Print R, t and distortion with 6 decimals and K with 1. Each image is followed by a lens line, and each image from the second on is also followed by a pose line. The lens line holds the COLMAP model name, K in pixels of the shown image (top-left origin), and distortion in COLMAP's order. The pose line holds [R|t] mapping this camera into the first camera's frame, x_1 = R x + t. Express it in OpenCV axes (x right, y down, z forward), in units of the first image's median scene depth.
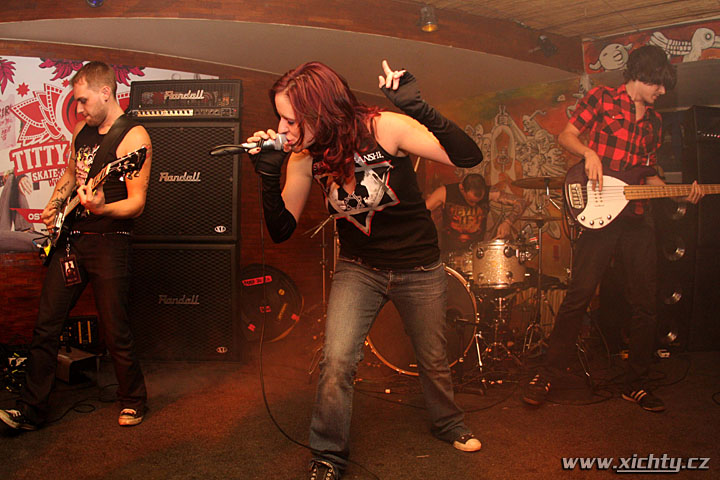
lens RADIAL K [[509.7, 0, 360.0], [0, 509.7, 240.0], [0, 0, 1]] dist [-0.321208, 0.098053]
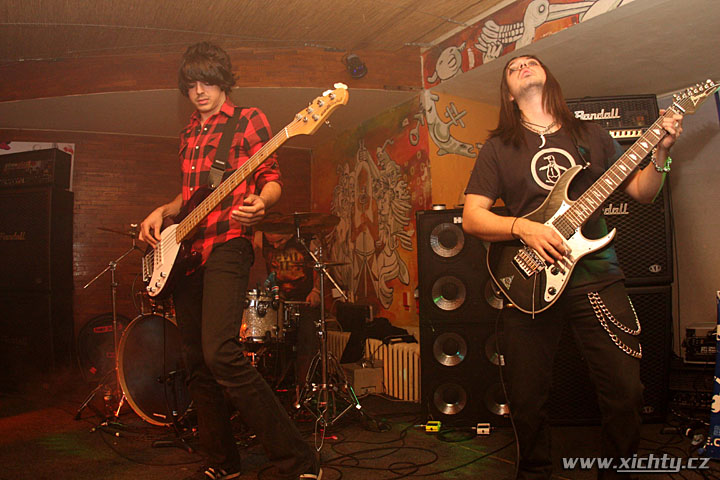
lens RADIAL K [[511.2, 0, 360.0], [0, 511.2, 240.0], [0, 0, 1]] dist [-0.331894, 0.110037]
pose [[0.989251, -0.043619, -0.139572, 0.630804], [0.030489, 0.995023, -0.094865, 0.003149], [0.143015, 0.089590, 0.985657, 0.112221]]
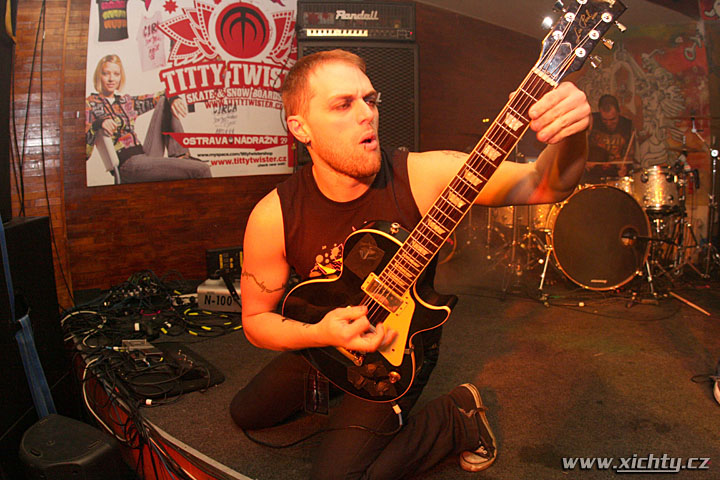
lens RADIAL K [[511.2, 0, 360.0], [0, 511.2, 240.0], [0, 0, 1]] dist [-0.331894, 0.110037]
pose [[0.997734, -0.005212, -0.067081, -0.314096], [0.013750, 0.991748, 0.127462, 0.027468], [0.065863, -0.128096, 0.989572, -0.023384]]
